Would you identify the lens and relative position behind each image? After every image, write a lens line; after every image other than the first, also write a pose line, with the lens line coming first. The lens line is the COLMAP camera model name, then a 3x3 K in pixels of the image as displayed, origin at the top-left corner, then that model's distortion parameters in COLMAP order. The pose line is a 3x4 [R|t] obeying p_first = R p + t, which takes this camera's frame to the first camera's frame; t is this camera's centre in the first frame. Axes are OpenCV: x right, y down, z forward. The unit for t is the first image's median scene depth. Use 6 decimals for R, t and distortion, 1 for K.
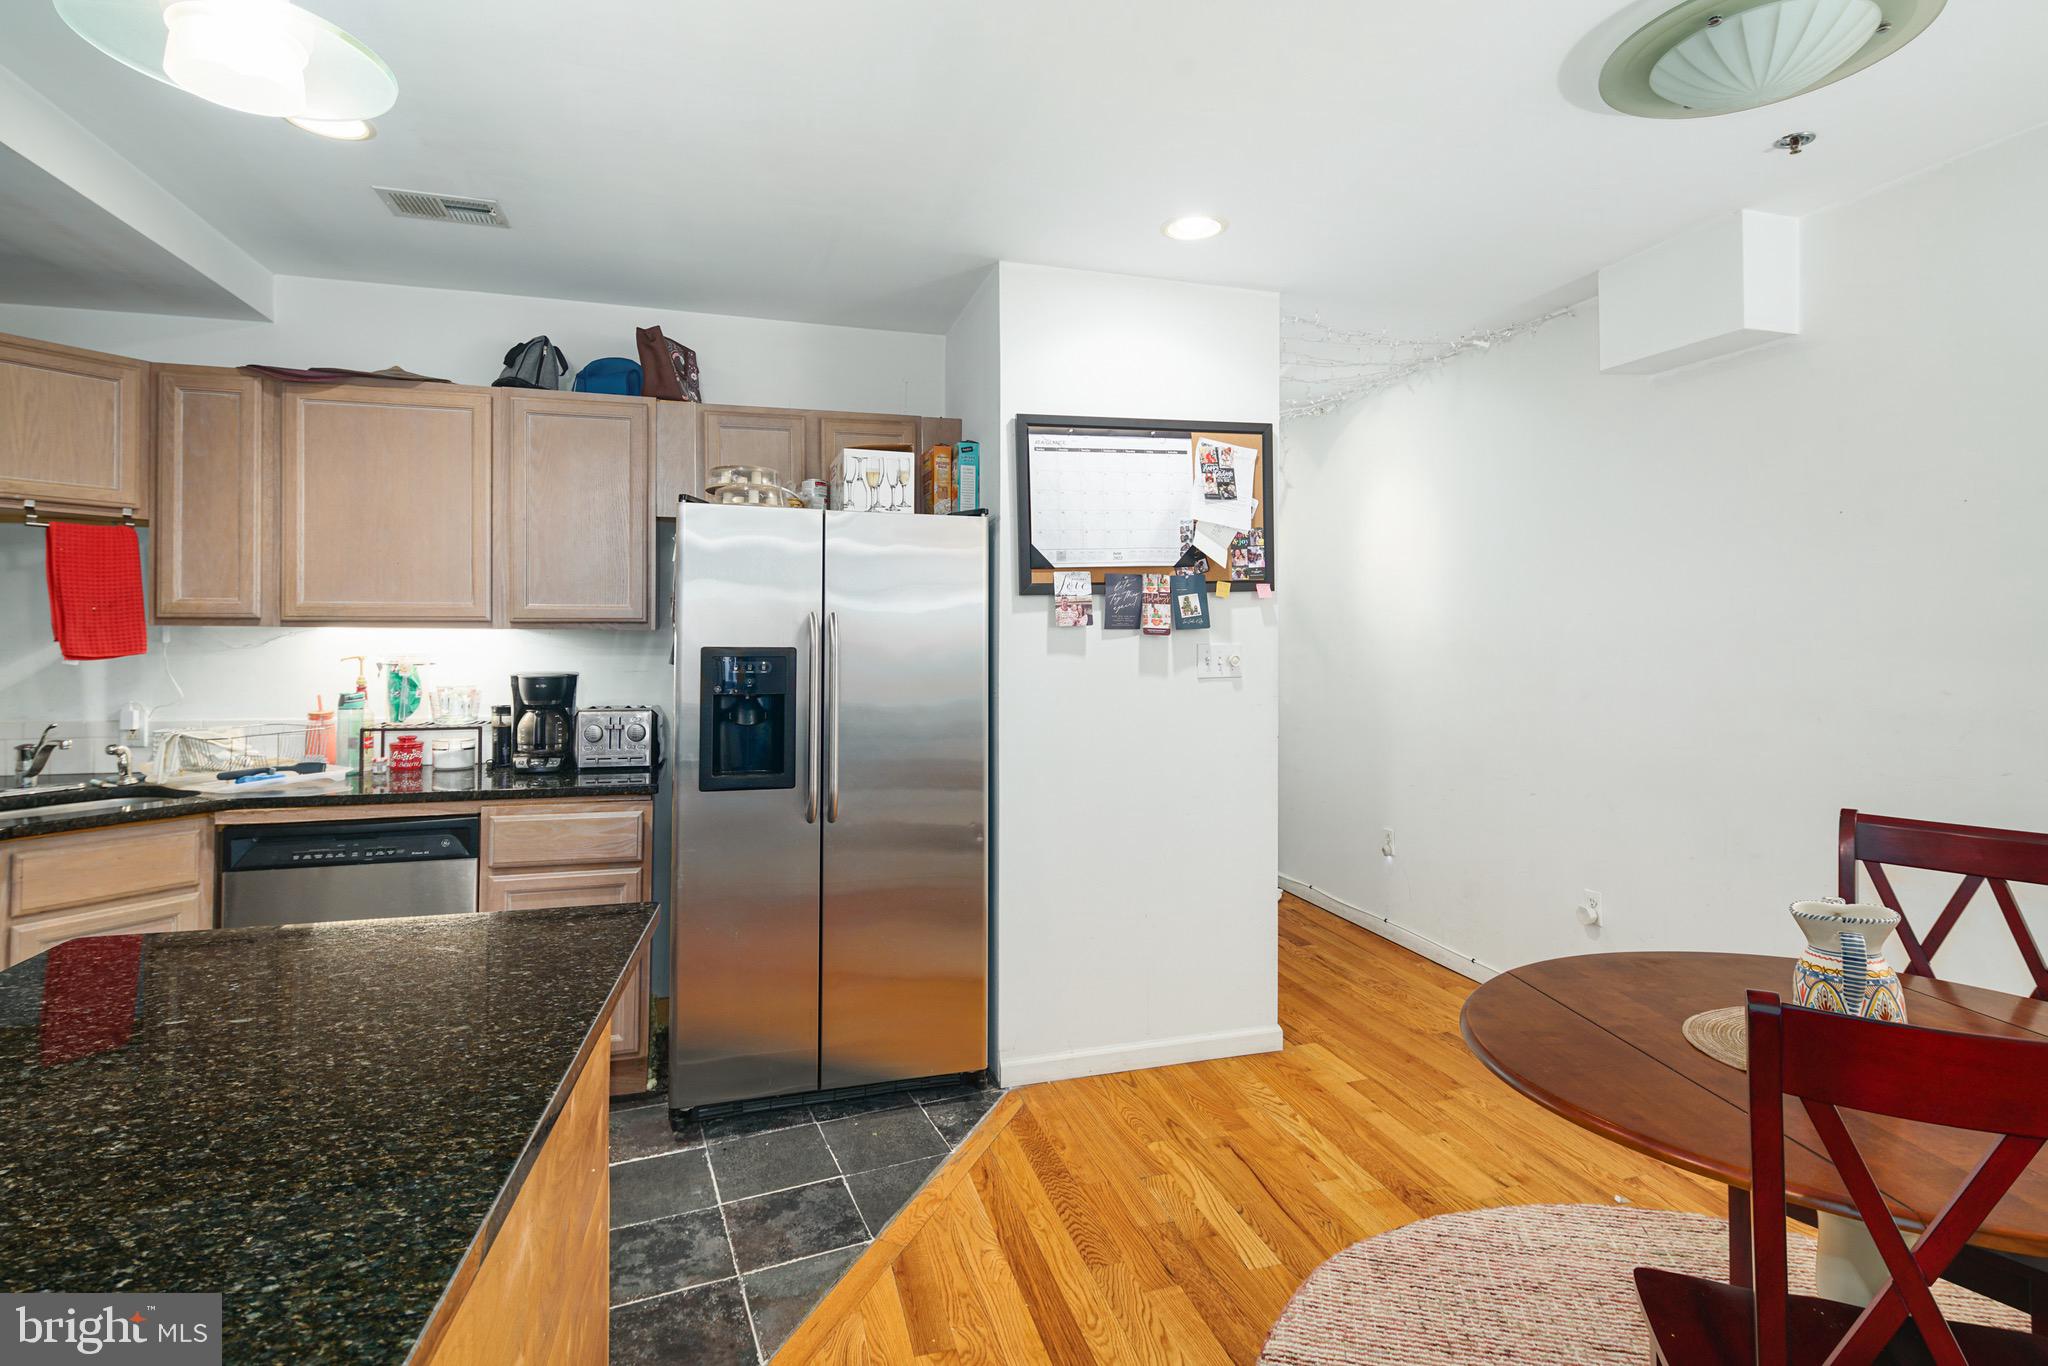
lens RADIAL K [[1017.5, 0, 1026.5], [0, 1017.5, 631.7], [0, 0, 1]] dist [-0.000894, -0.000331]
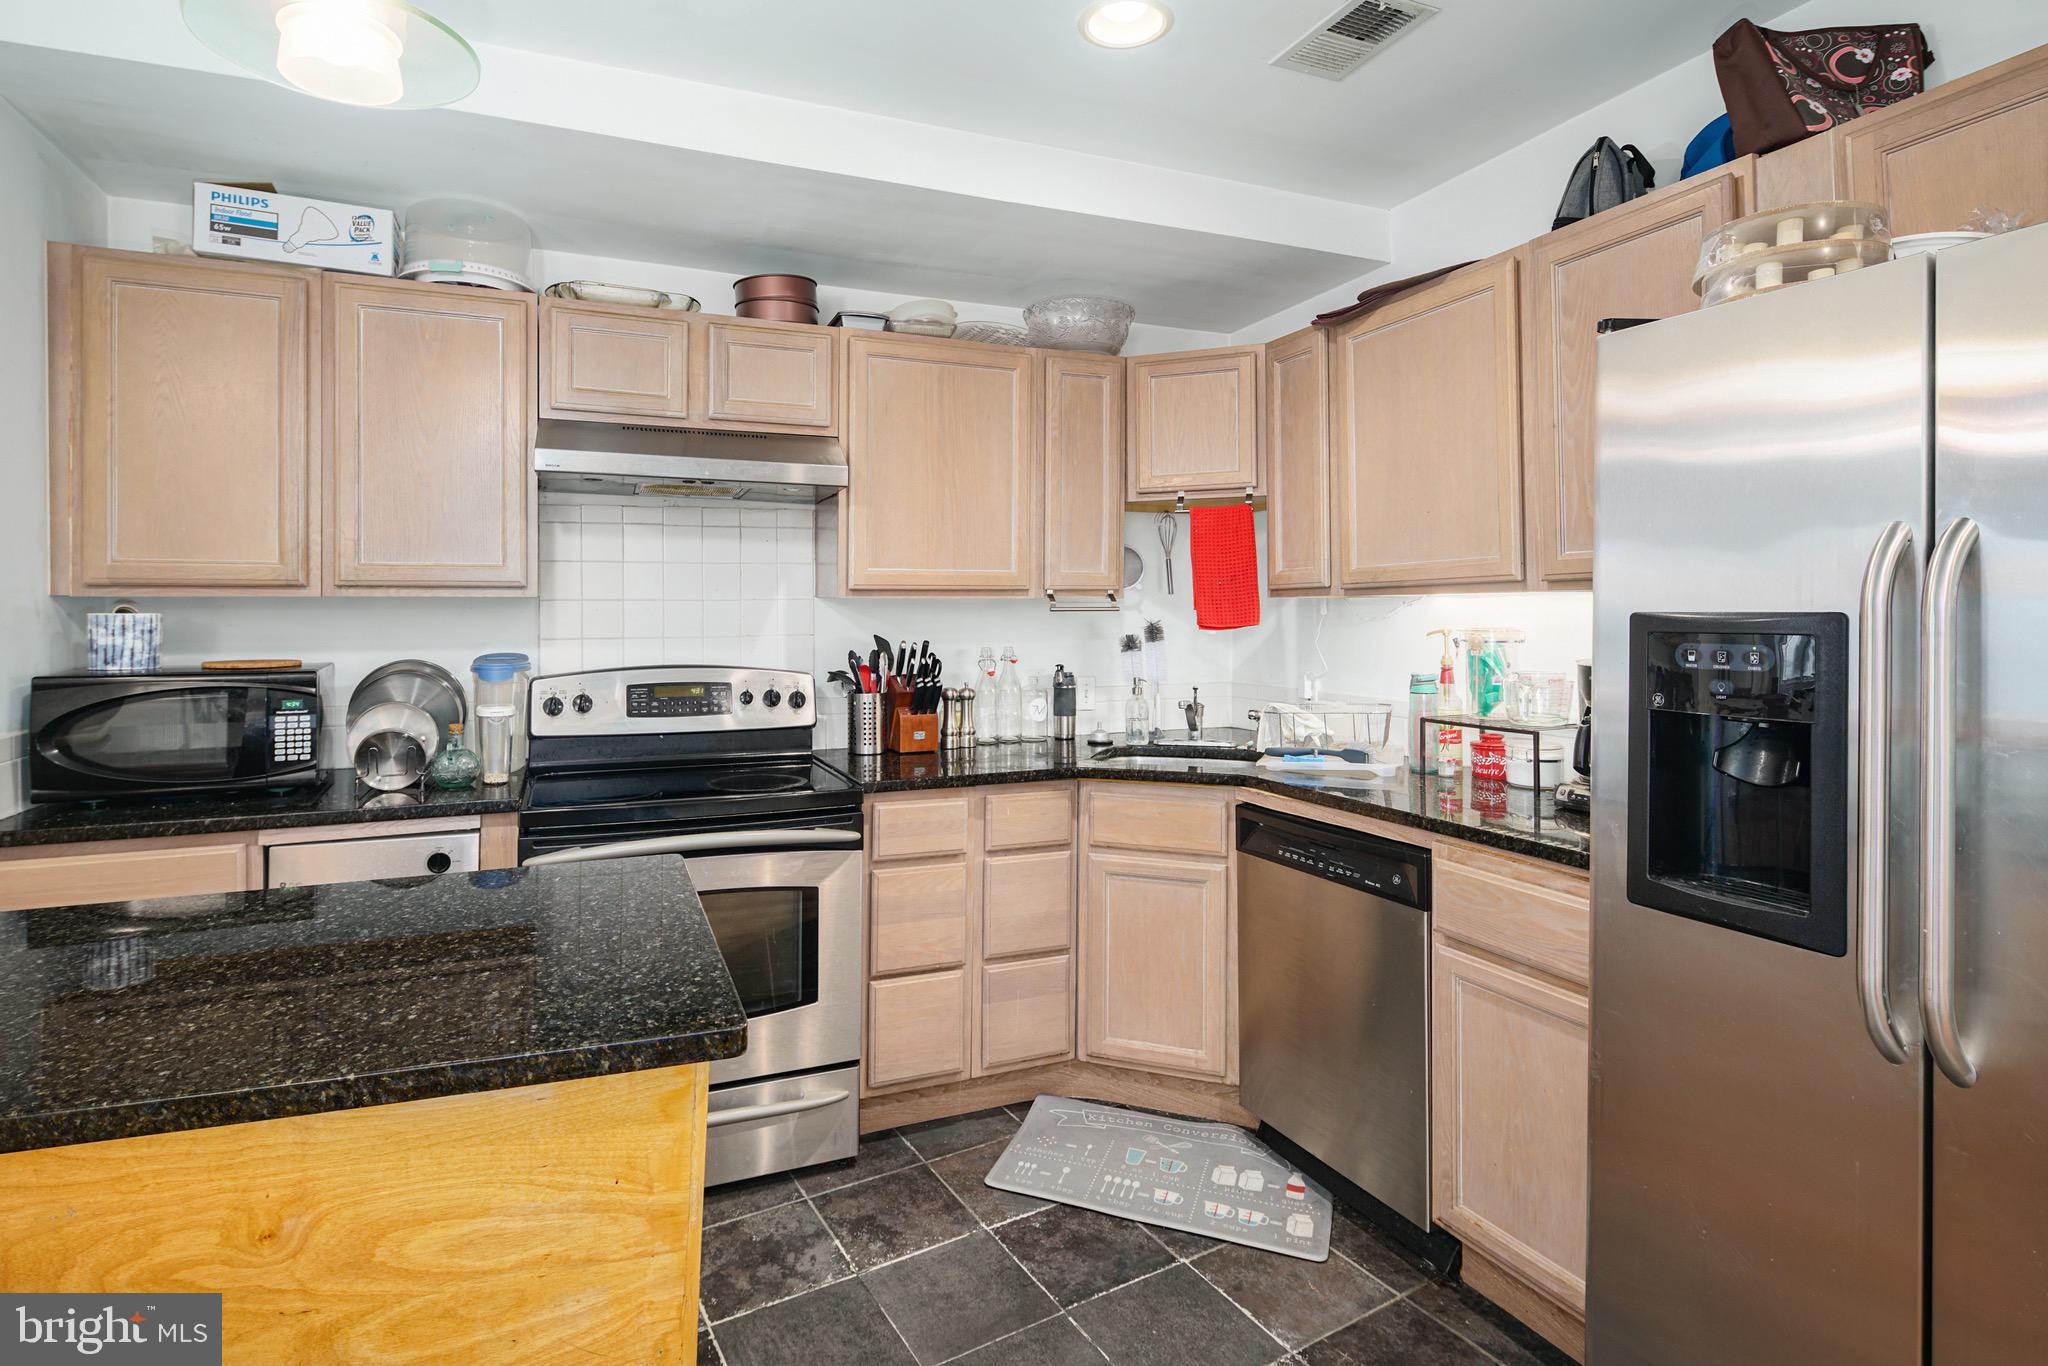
lens RADIAL K [[1022.0, 0, 977.1], [0, 1022.0, 605.8], [0, 0, 1]] dist [0.001916, -0.000235]
pose [[0.108088, -0.015952, -0.994013, 0.140013], [0.003556, 0.999871, -0.015659, 0.017738], [0.994135, -0.001842, 0.108131, 0.602412]]
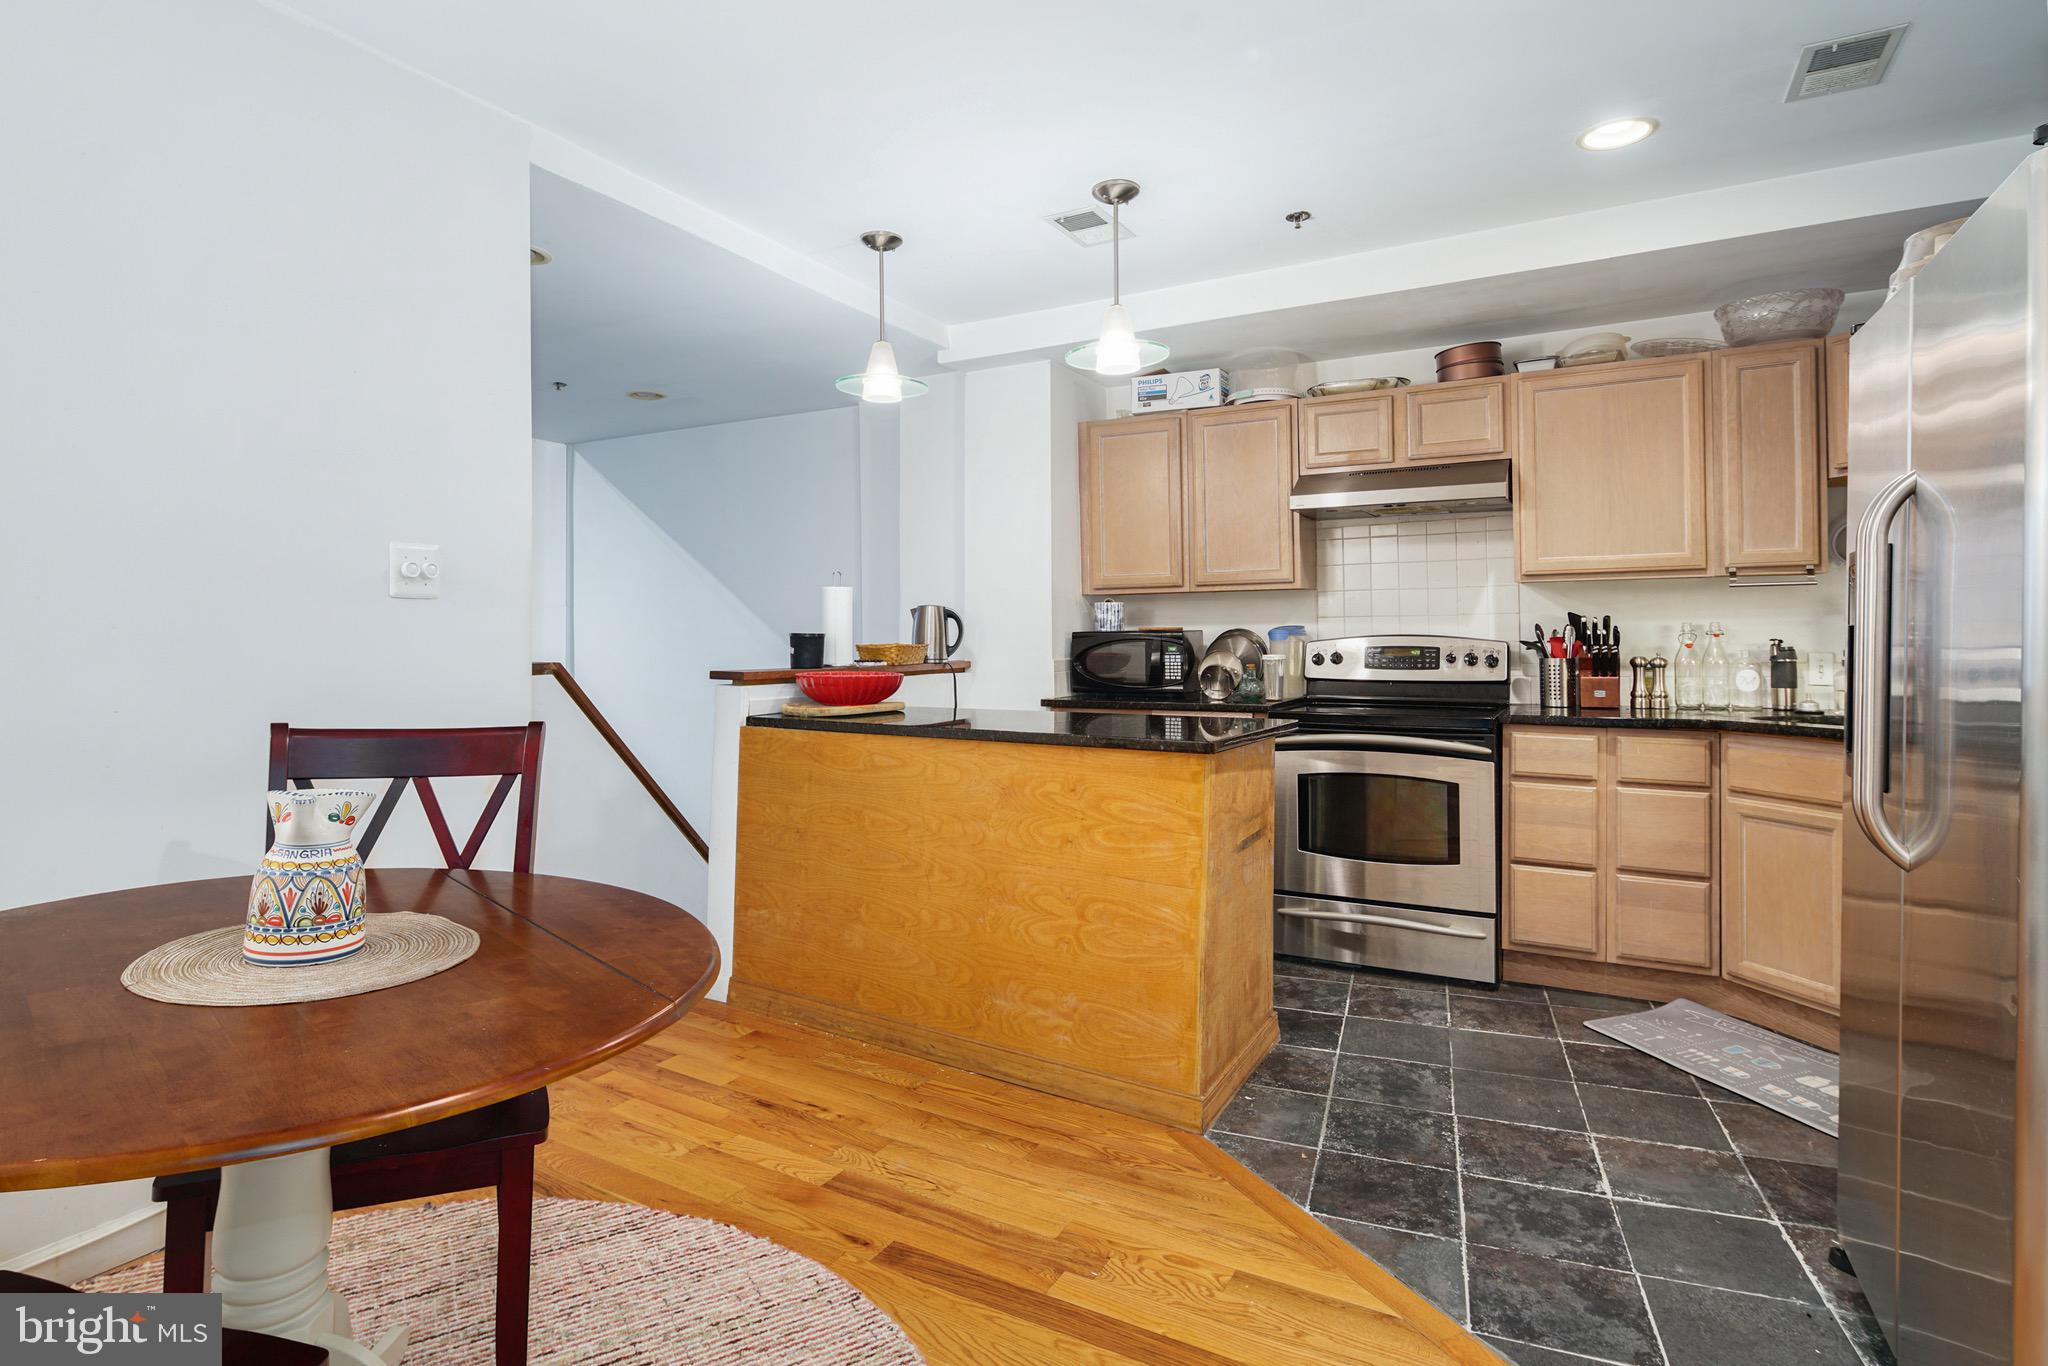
lens RADIAL K [[1017.5, 0, 1026.5], [0, 1017.5, 631.7], [0, 0, 1]] dist [-0.000894, -0.000331]
pose [[-0.693167, -0.000221, -0.720777, 0.500888], [0.004834, 0.999976, -0.004956, 0.060892], [0.720760, -0.006919, -0.693150, 1.029823]]
